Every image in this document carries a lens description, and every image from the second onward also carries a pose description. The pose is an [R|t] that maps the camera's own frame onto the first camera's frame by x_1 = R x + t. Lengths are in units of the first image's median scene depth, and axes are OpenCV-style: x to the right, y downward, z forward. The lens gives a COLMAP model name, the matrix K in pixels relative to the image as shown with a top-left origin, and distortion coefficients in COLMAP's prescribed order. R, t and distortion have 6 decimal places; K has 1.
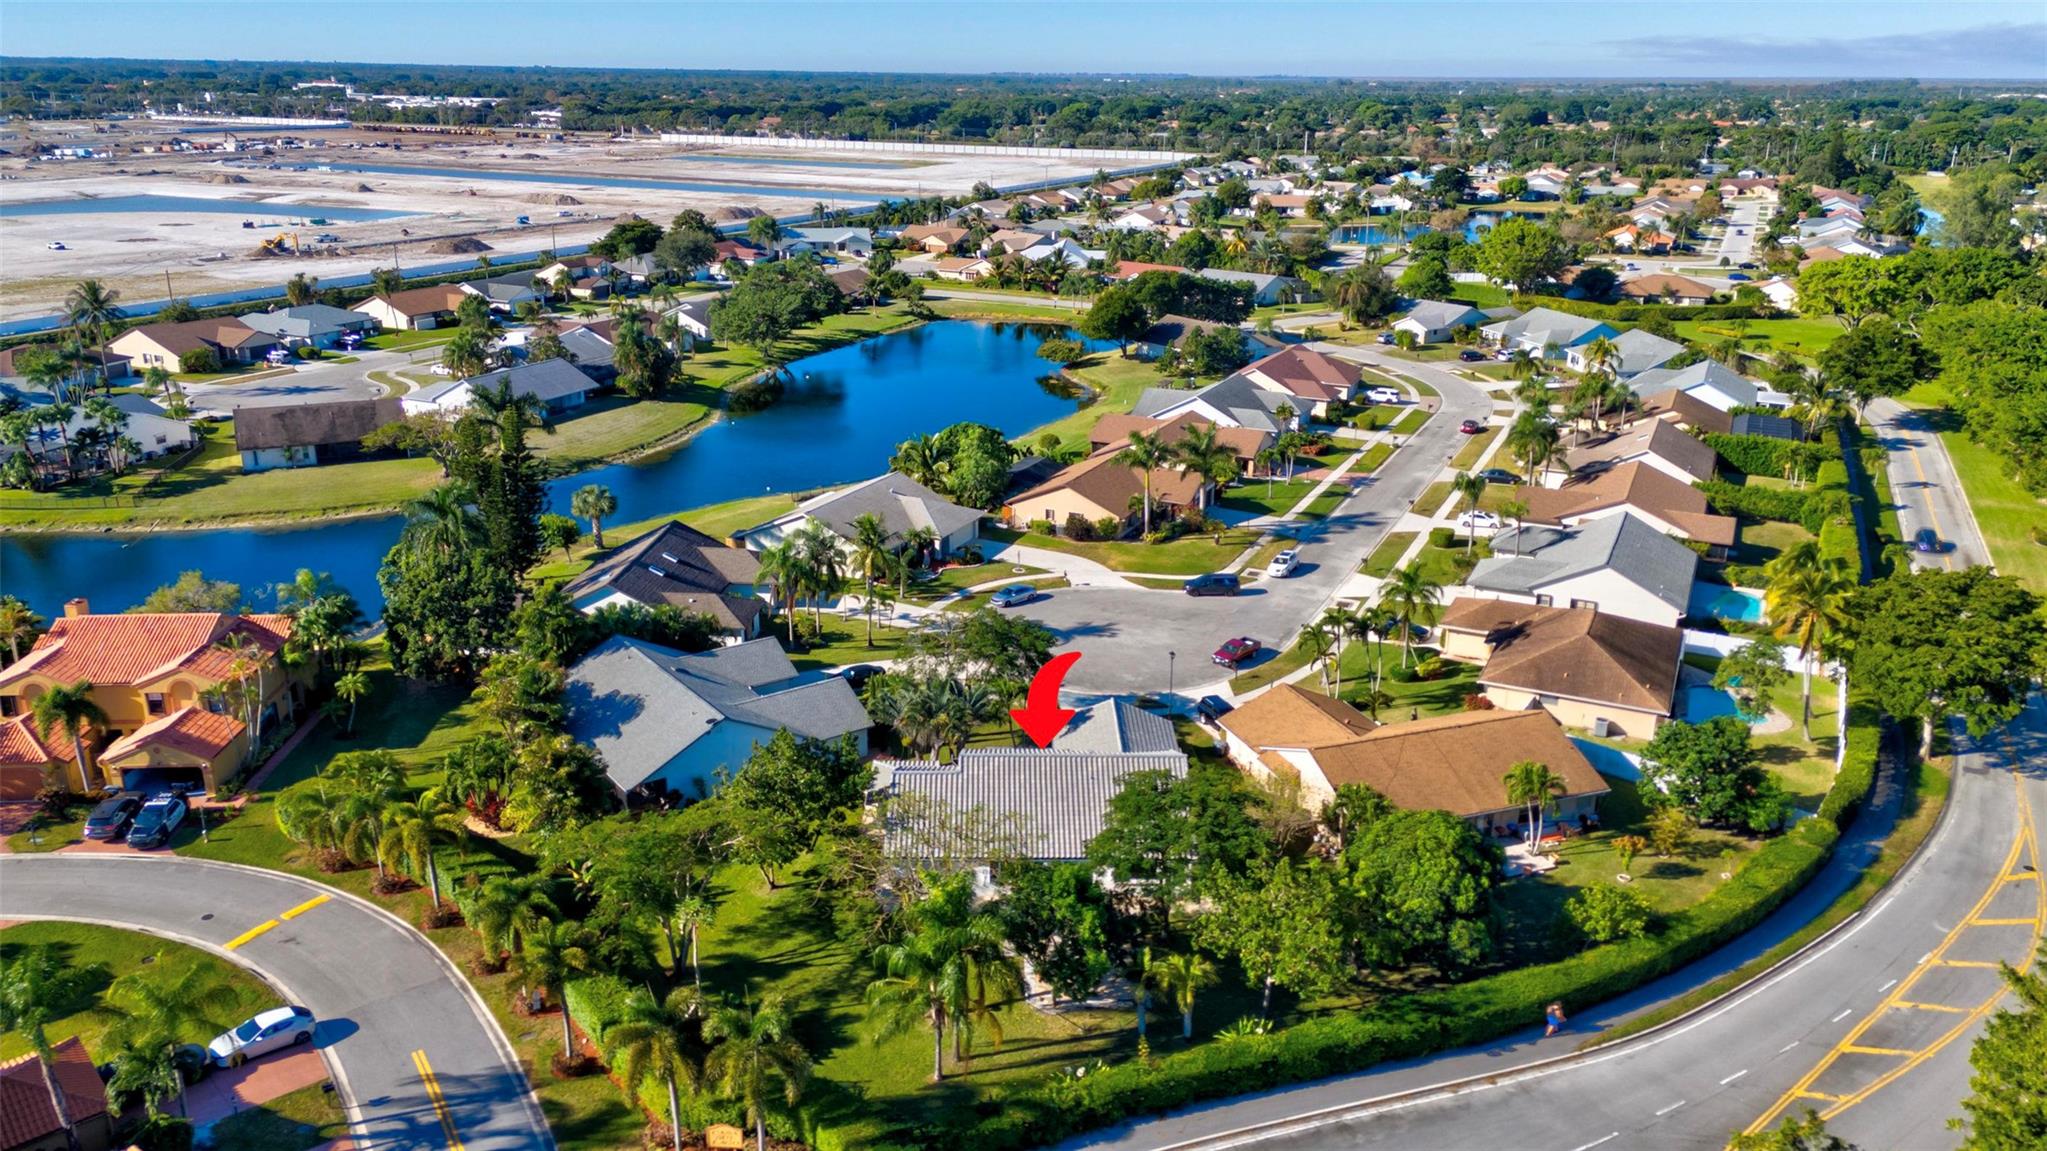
lens RADIAL K [[1485.3, 0, 1023.5], [0, 1485.3, 575.5], [0, 0, 1]] dist [0.103152, -0.119330]
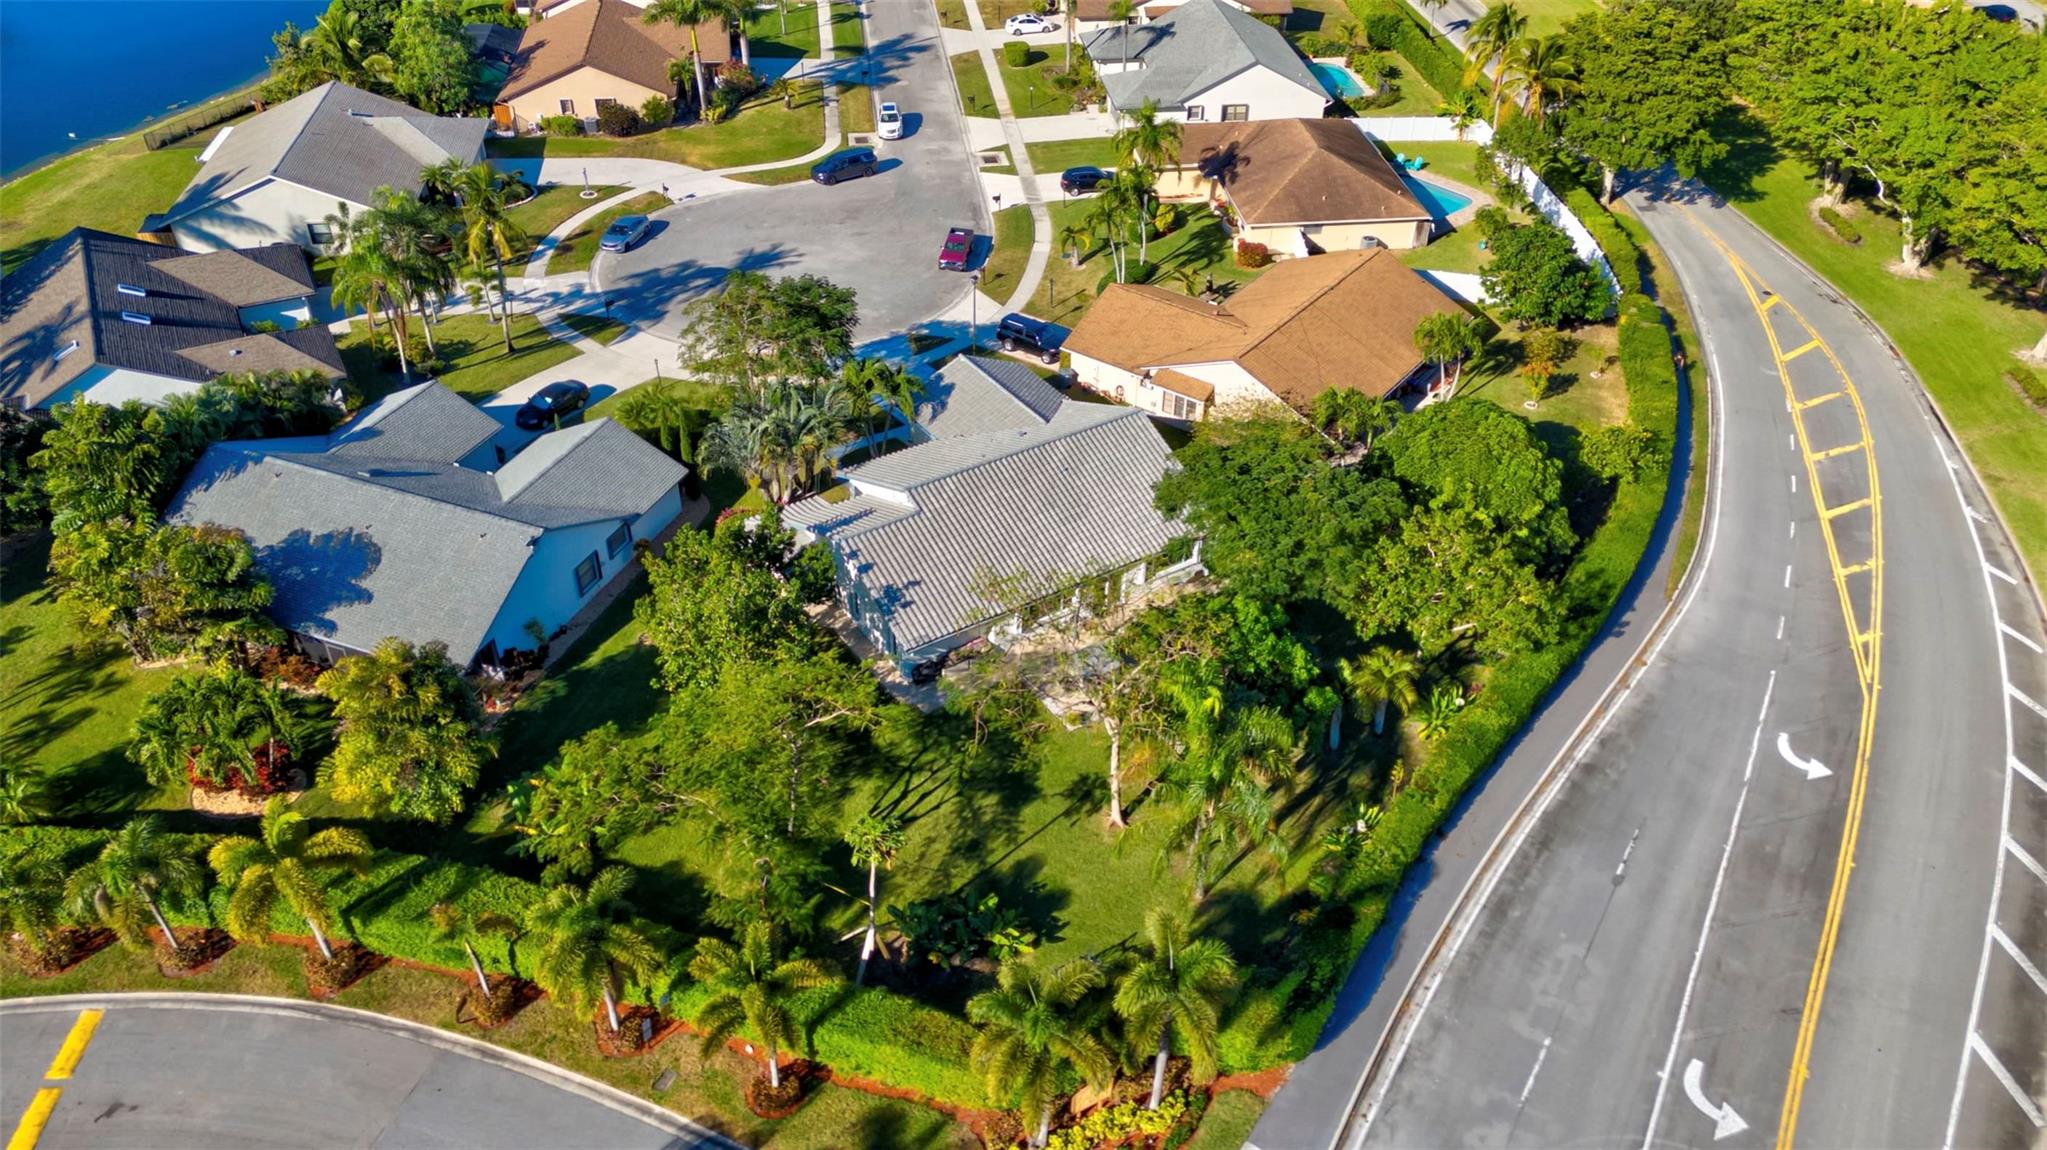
lens RADIAL K [[1485.3, 0, 1023.5], [0, 1485.3, 575.0], [0, 0, 1]] dist [0.103152, -0.119330]
pose [[0.840557, -0.320989, 0.436383, -0.218178], [0.163285, 0.918205, 0.360884, -0.067090], [-0.516529, -0.232089, 0.824216, 0.211299]]
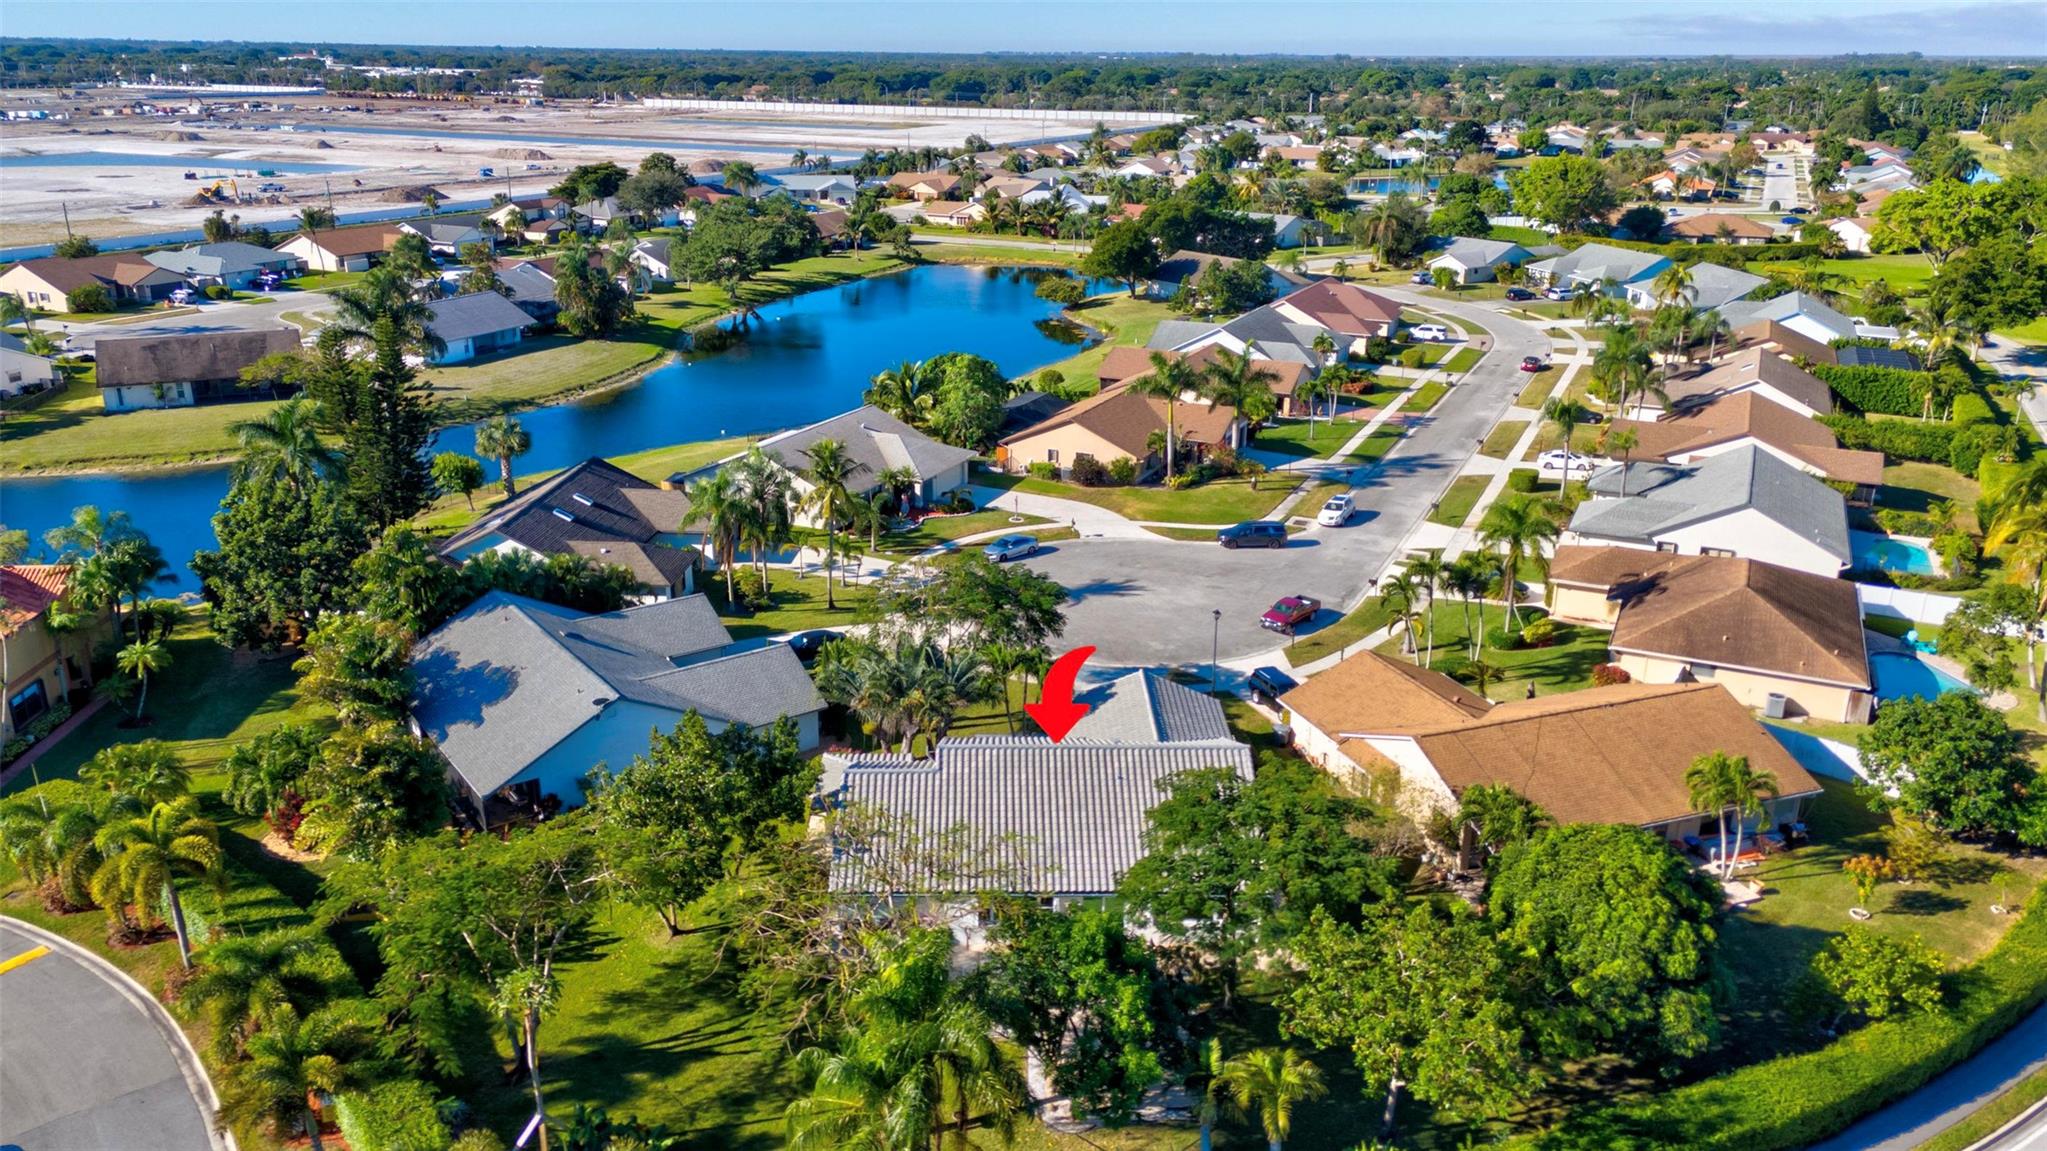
lens RADIAL K [[1485.3, 0, 1023.5], [0, 1485.3, 575.5], [0, 0, 1]] dist [0.103152, -0.119330]
pose [[0.999991, -0.003314, 0.002504, -0.001502], [0.003286, 0.999931, 0.011294, 0.018744], [-0.002541, -0.011286, 0.999933, 0.176519]]
